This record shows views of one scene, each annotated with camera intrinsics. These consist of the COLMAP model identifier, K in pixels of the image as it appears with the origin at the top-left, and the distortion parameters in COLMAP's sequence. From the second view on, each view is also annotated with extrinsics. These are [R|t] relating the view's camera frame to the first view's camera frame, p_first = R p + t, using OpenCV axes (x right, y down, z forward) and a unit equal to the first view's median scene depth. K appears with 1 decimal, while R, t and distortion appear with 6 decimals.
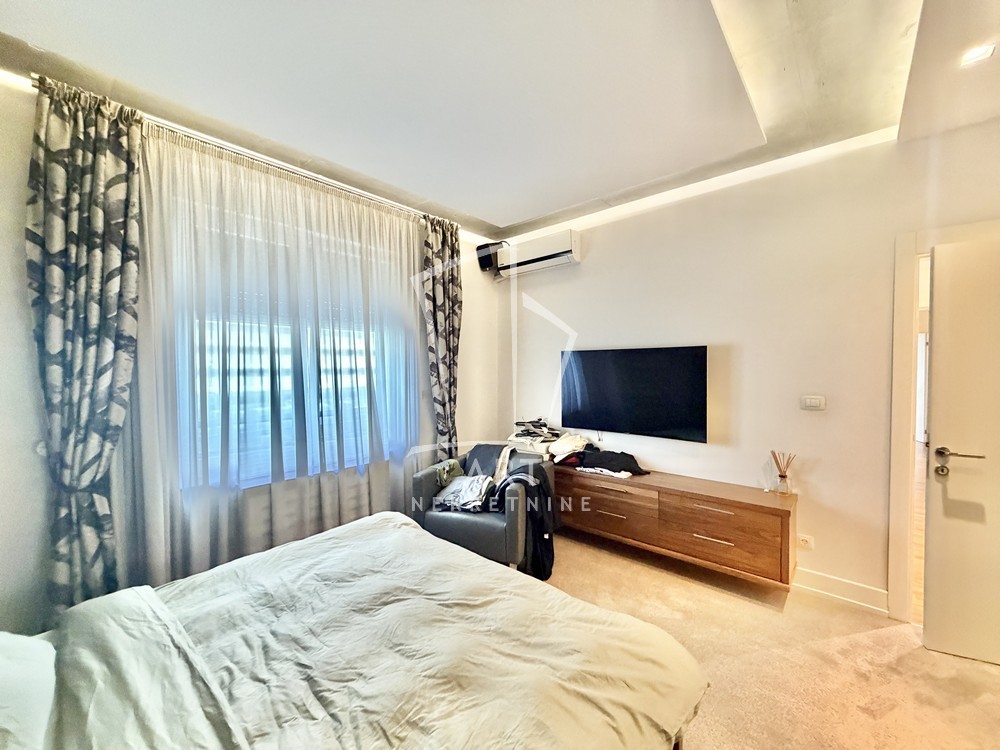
lens RADIAL K [[400.8, 0, 500.0], [0, 400.8, 375.0], [0, 0, 1]] dist [-0.003460, -0.000030]
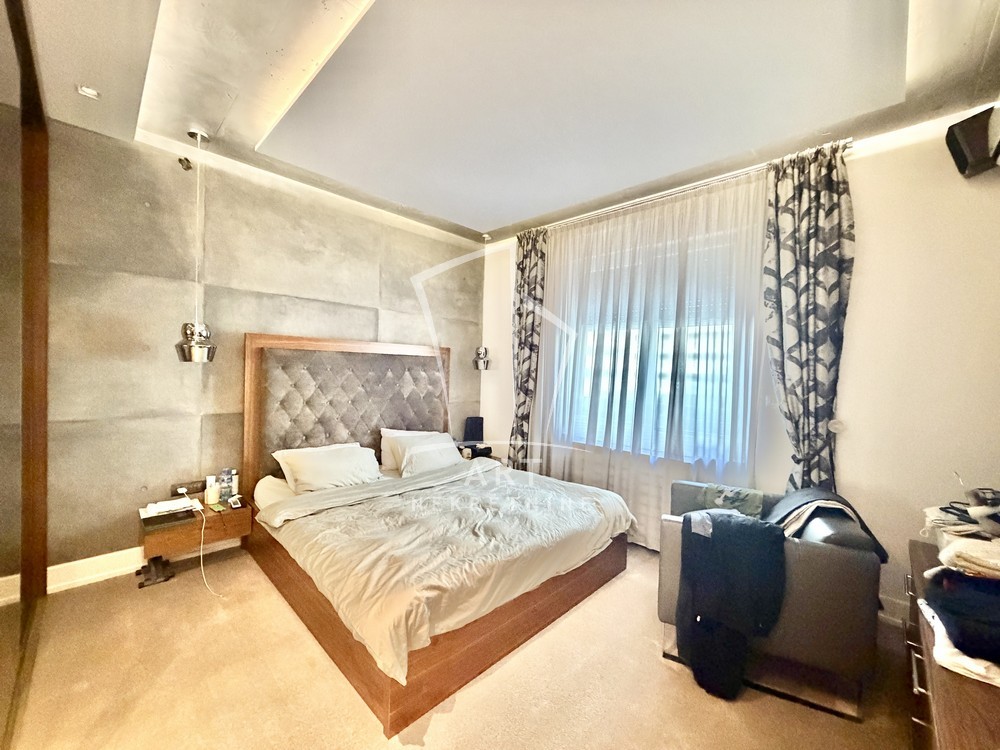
lens RADIAL K [[400.8, 0, 500.0], [0, 400.8, 375.0], [0, 0, 1]] dist [-0.003460, -0.000030]
pose [[-0.048884, 0.025942, -0.998468, 1.019399], [-0.044692, 0.998605, 0.028133, 0.004345], [0.997804, 0.045999, -0.047657, 0.907928]]
